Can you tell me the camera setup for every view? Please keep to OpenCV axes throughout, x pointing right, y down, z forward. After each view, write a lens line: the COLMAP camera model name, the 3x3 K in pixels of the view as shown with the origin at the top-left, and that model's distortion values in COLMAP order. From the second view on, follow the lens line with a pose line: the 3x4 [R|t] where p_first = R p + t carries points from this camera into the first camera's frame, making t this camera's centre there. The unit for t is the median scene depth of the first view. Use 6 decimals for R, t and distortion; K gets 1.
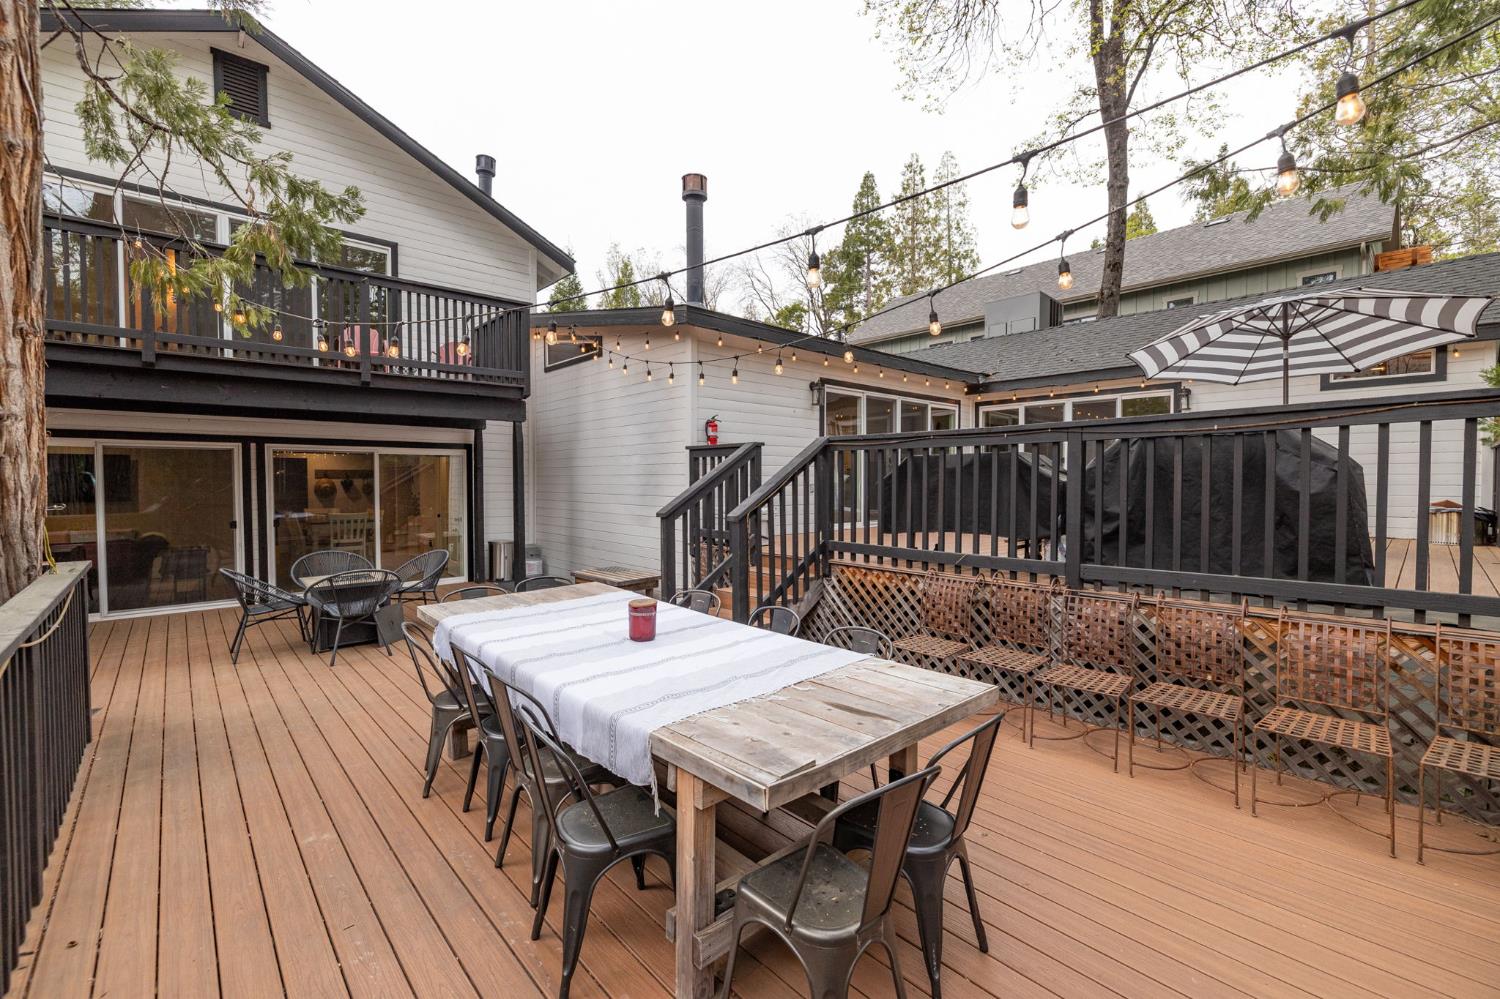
lens RADIAL K [[631.1, 0, 757.3], [0, 631.1, 499.1], [0, 0, 1]] dist [-0.000771, -0.000068]
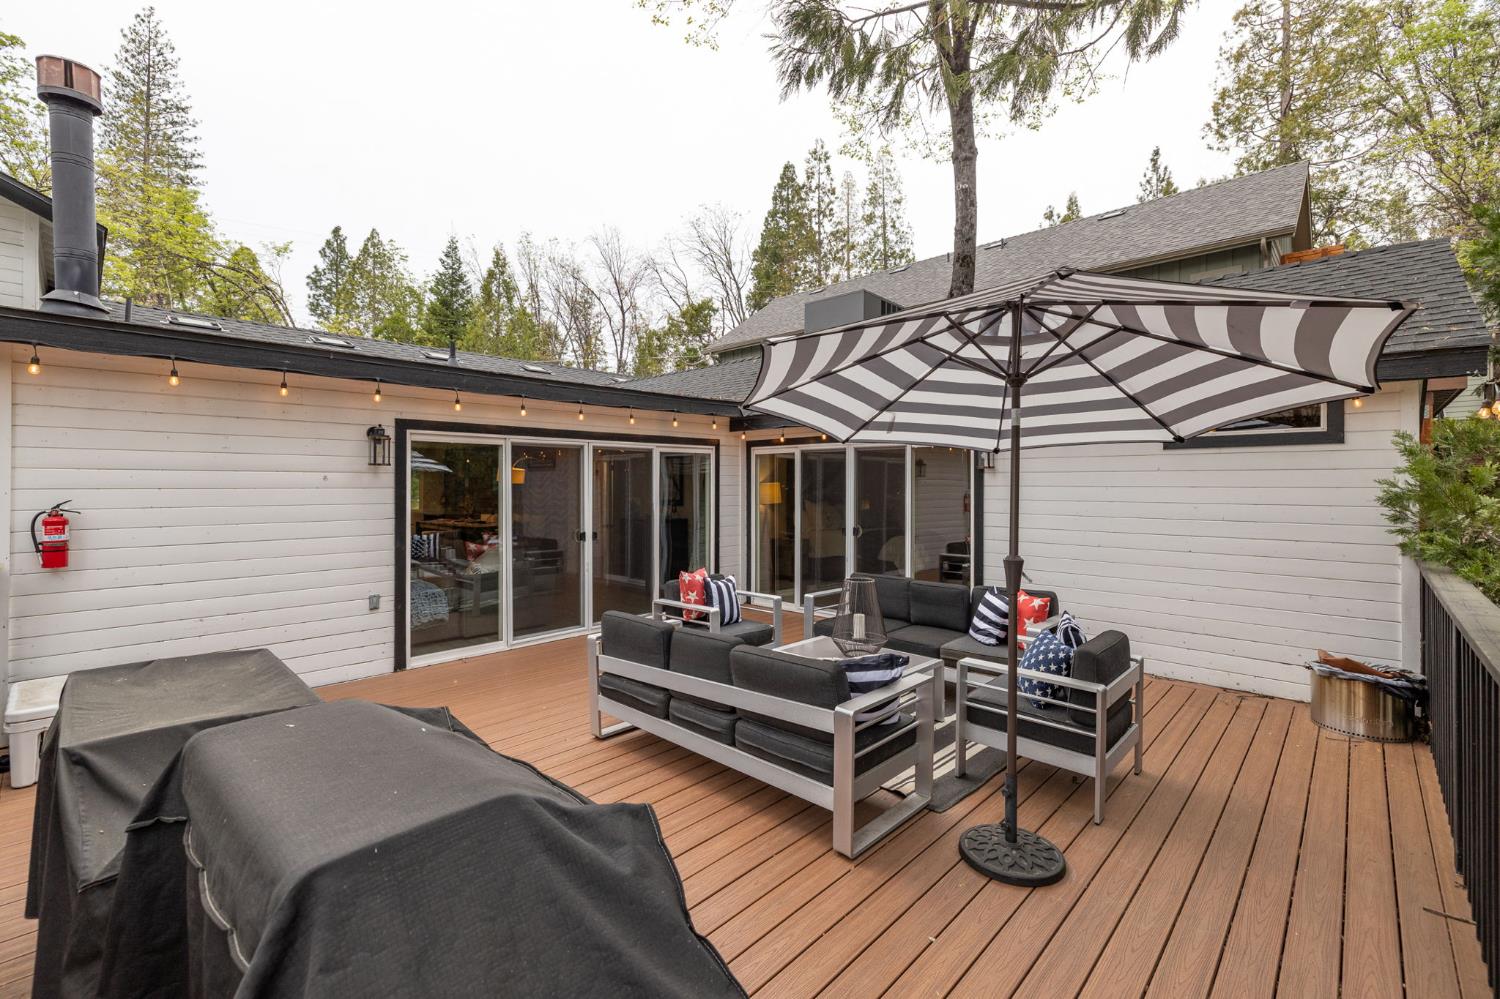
lens RADIAL K [[651.8, 0, 766.7], [0, 651.8, 485.1], [0, 0, 1]] dist [-0.001372, 0.000128]
pose [[0.997240, -0.002310, 0.074207, 0.227838], [0.004289, 0.999639, -0.026516, -0.061363], [-0.074119, 0.026761, 0.996890, 0.193360]]
